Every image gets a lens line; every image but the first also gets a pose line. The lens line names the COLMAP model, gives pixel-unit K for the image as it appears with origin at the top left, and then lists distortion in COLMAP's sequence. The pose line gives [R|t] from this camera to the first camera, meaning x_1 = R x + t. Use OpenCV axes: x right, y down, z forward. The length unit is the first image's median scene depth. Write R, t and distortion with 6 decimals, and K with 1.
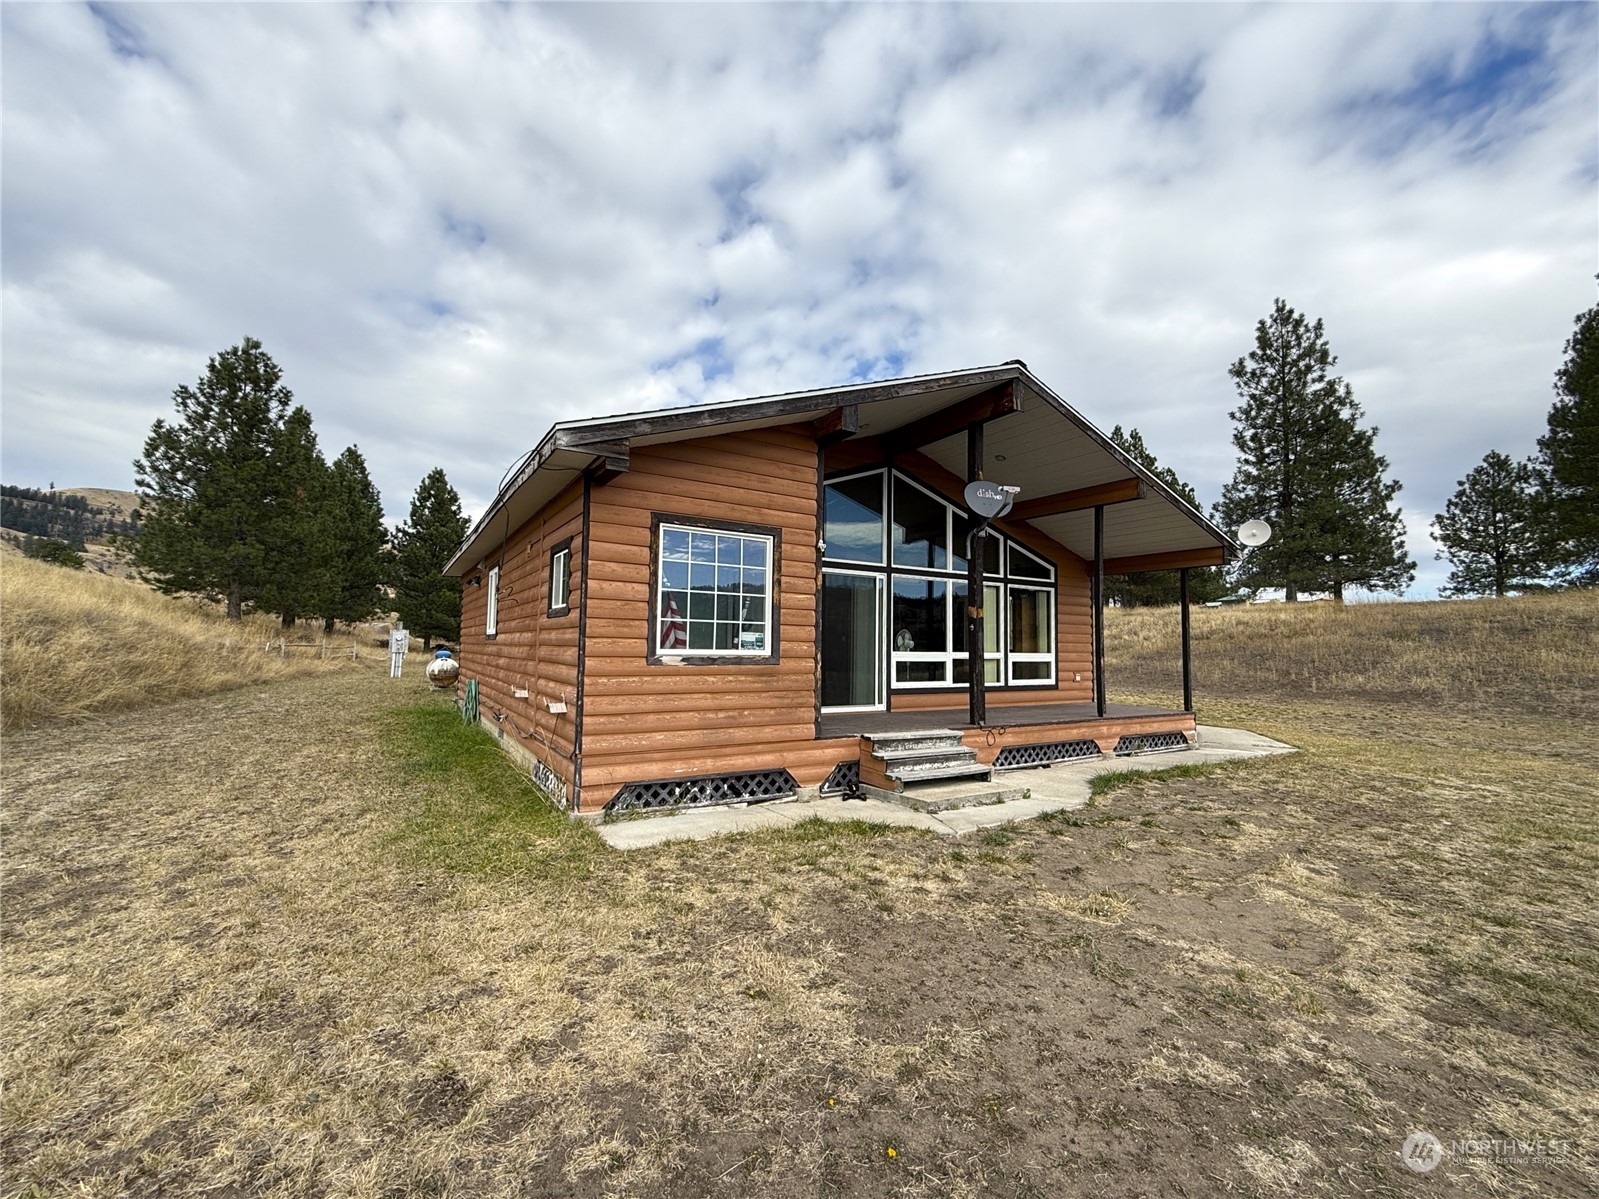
lens RADIAL K [[682.5, 0, 803.0], [0, 682.5, 609.7], [0, 0, 1]] dist [0.001639, -0.000067]
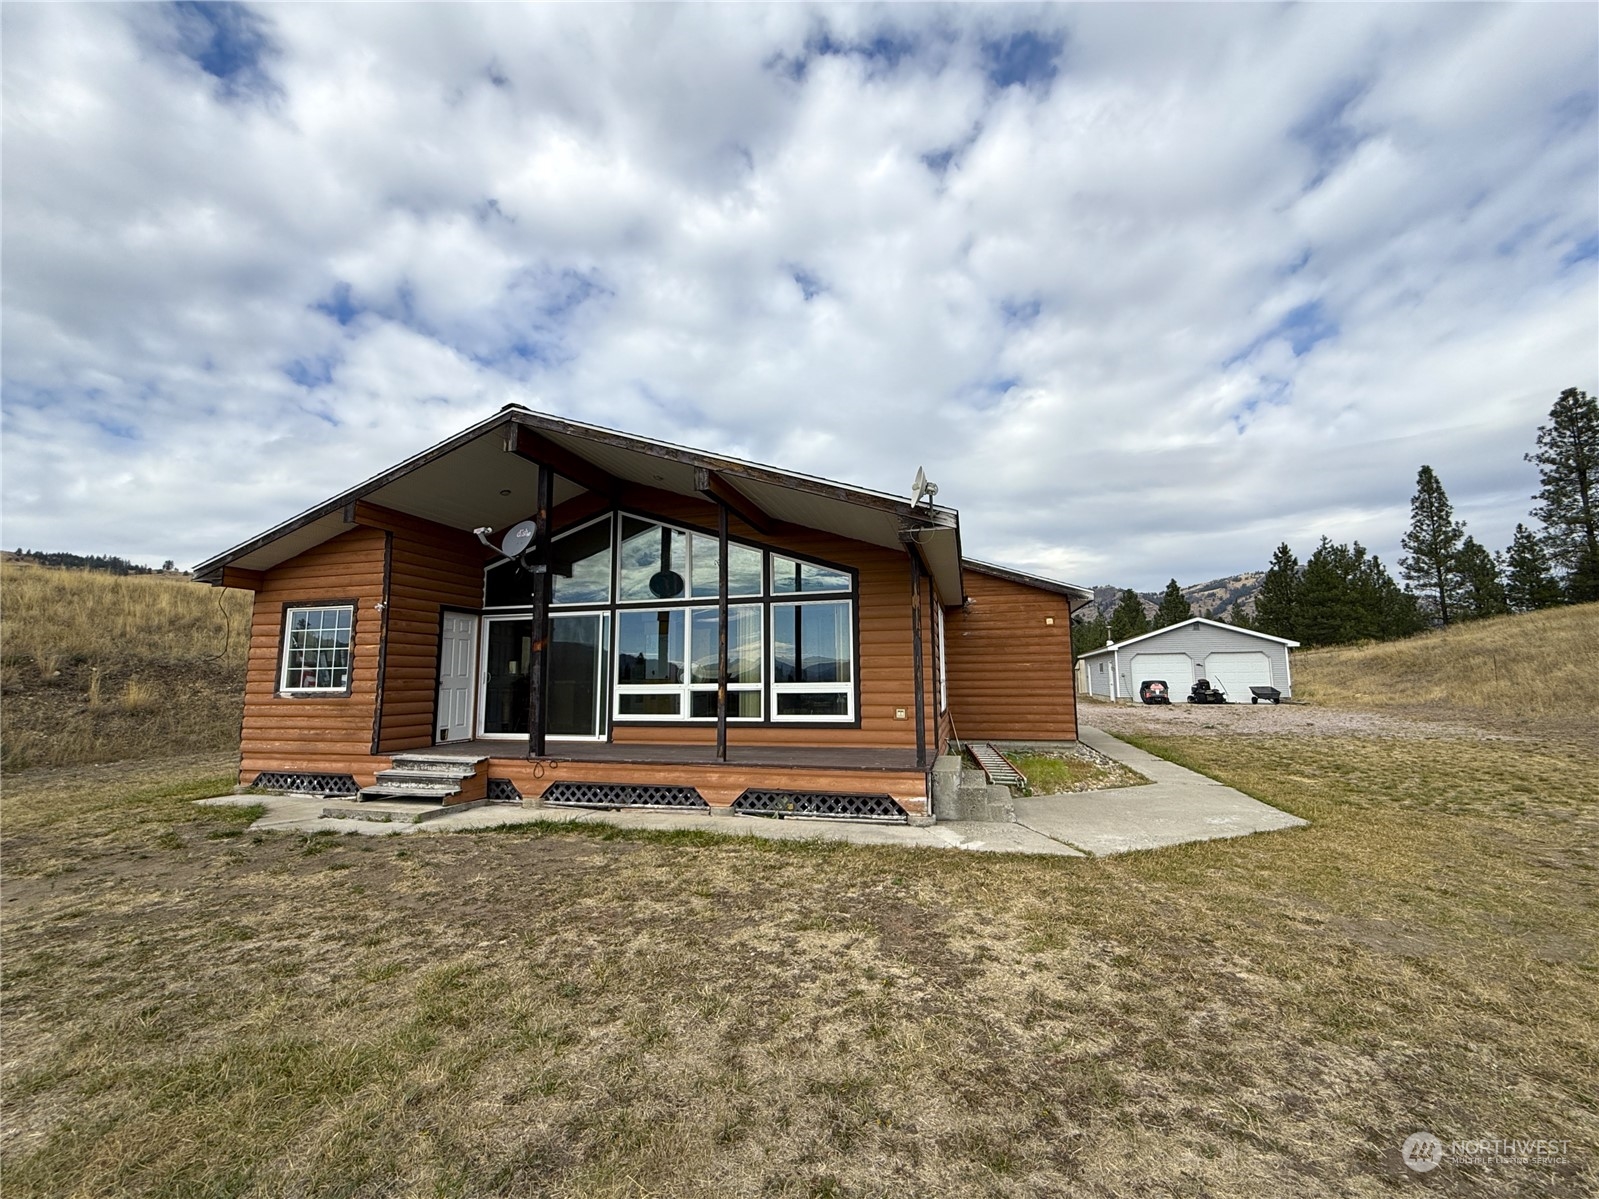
lens RADIAL K [[660.2, 0, 792.2], [0, 660.2, 602.2], [0, 0, 1]] dist [-0.001850, -0.000121]
pose [[0.666492, -0.110755, -0.737240, 1.218312], [0.061889, 0.993709, -0.093334, 0.053380], [0.742939, 0.016579, 0.669154, 0.598973]]
